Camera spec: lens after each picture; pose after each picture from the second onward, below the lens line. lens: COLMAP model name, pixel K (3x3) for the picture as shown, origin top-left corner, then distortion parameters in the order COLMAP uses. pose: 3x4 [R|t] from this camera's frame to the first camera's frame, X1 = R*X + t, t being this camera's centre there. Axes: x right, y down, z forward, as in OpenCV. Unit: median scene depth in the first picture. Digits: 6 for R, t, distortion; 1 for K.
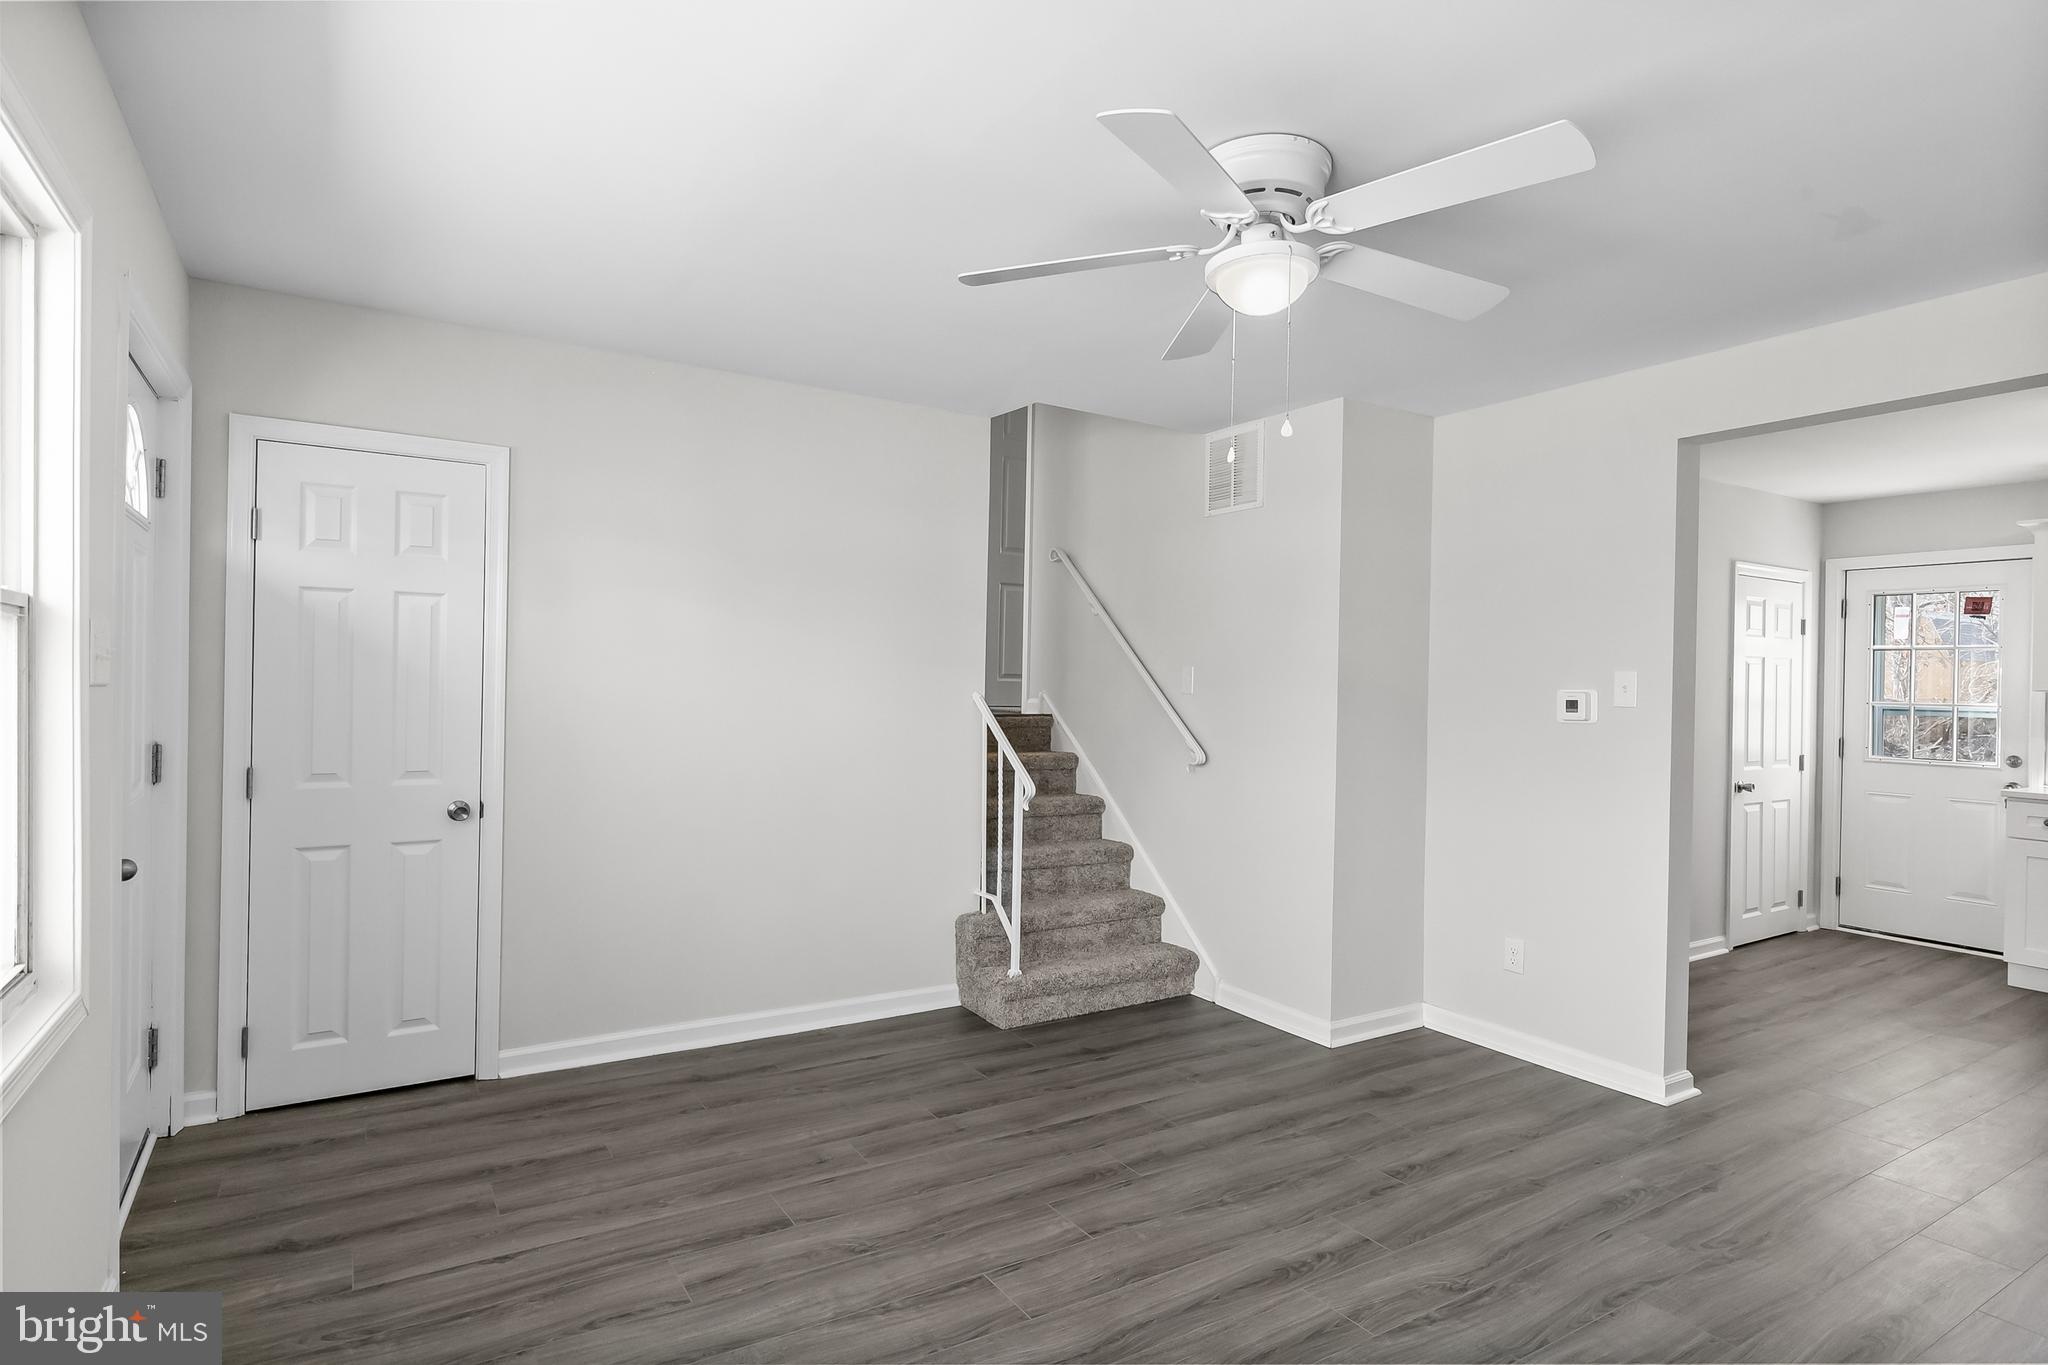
lens RADIAL K [[1074.1, 0, 1024.6], [0, 1074.1, 686.4], [0, 0, 1]] dist [-0.002667, 0.000658]
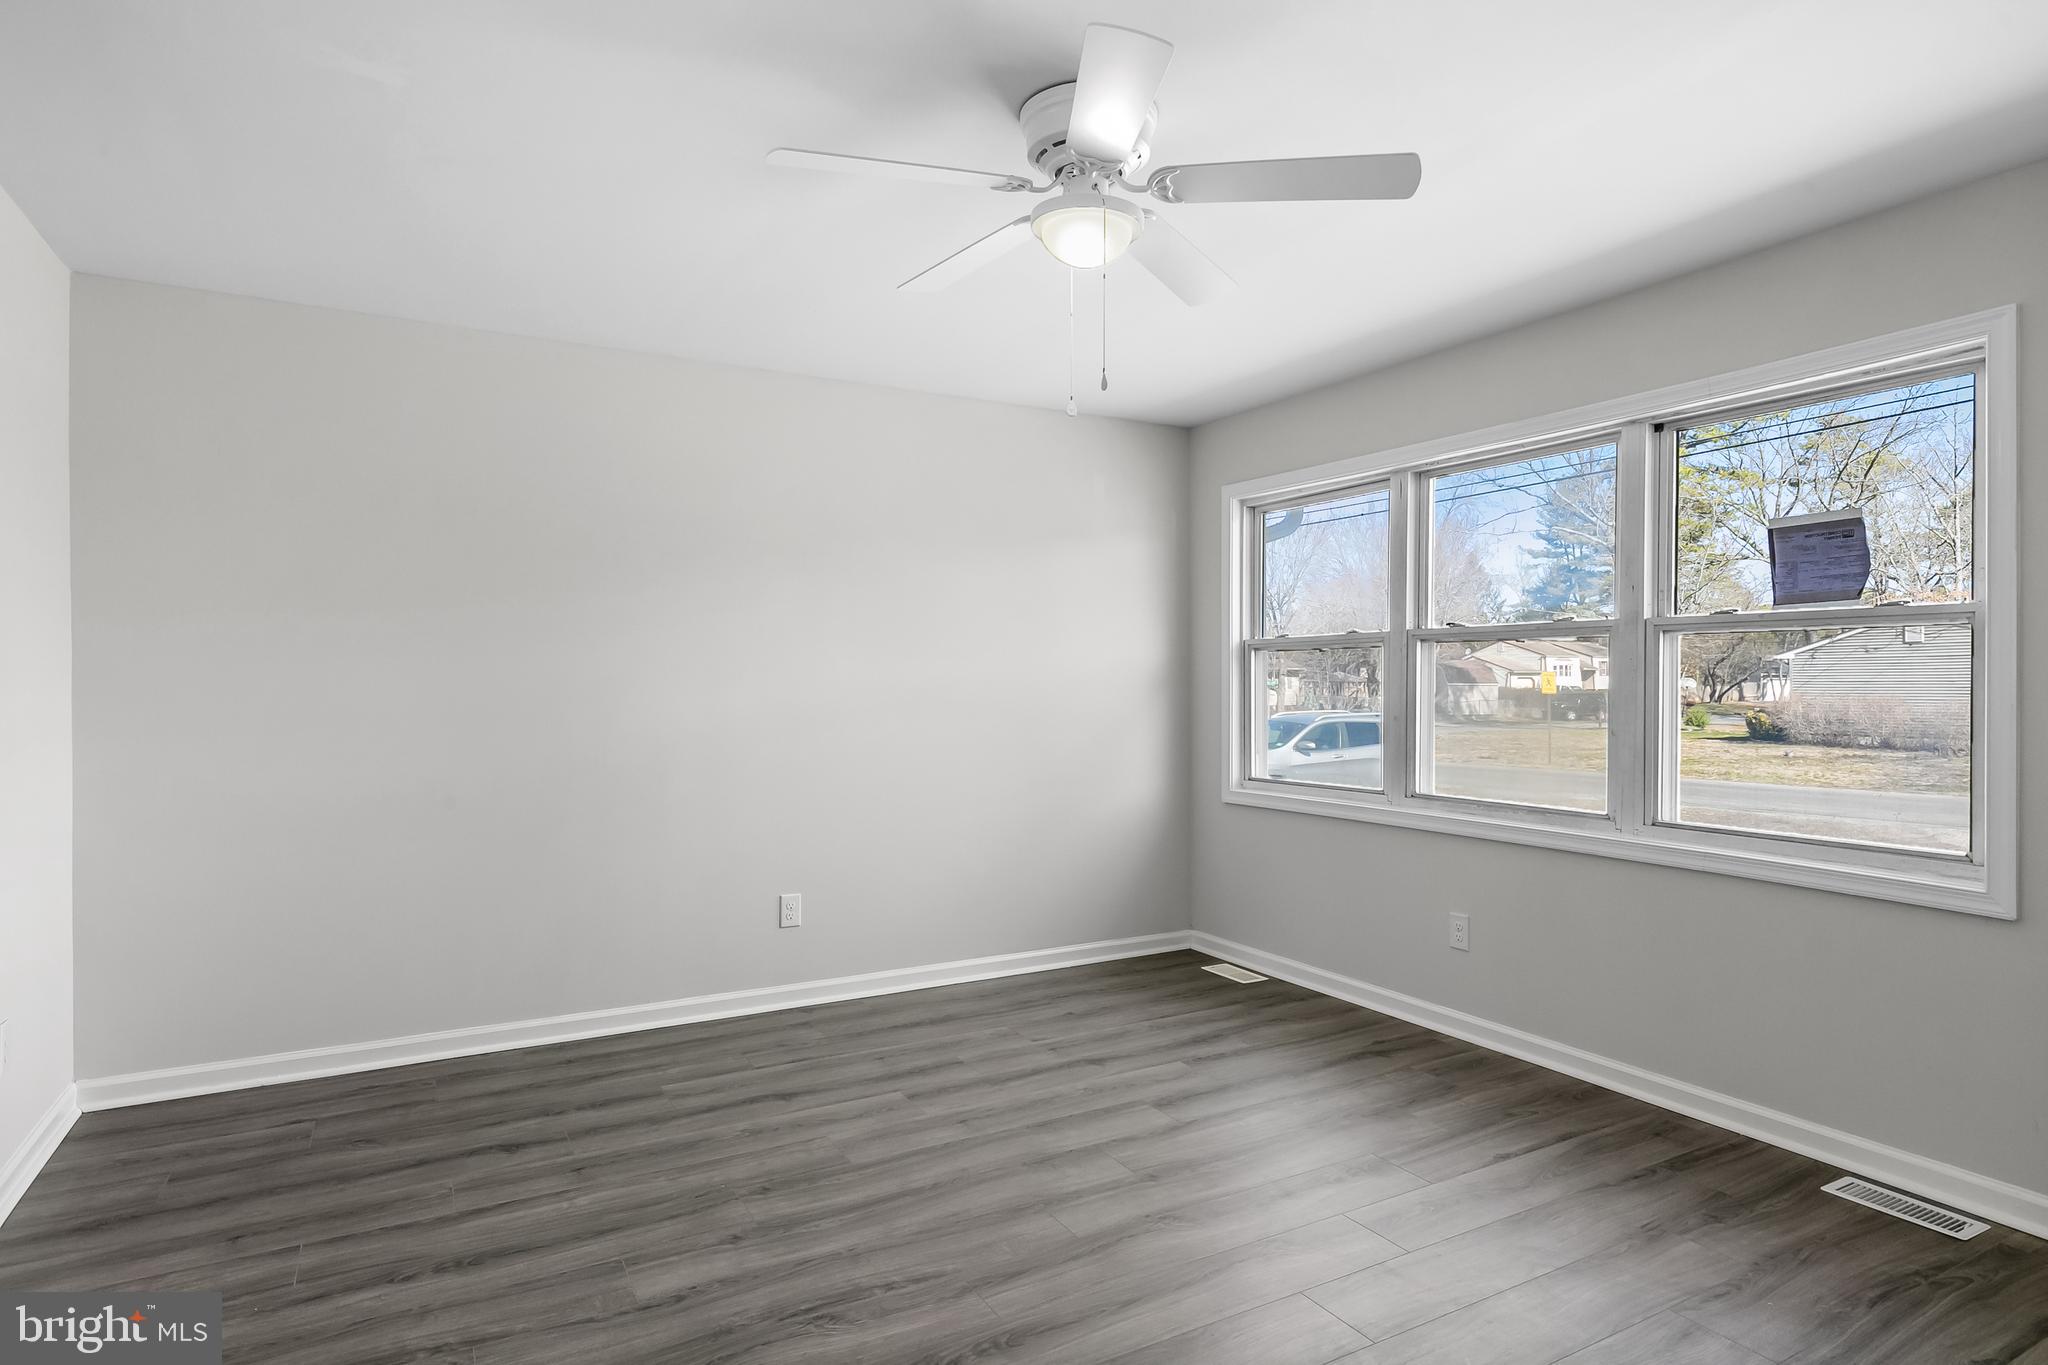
lens RADIAL K [[1074.1, 0, 1019.1], [0, 1074.1, 685.8], [0, 0, 1]] dist [-0.002667, 0.000658]
pose [[-0.999573, -0.016375, 0.024183, -0.572886], [-0.016224, 0.999848, 0.006435, 0.019509], [-0.024284, 0.006040, -0.999687, 1.877788]]
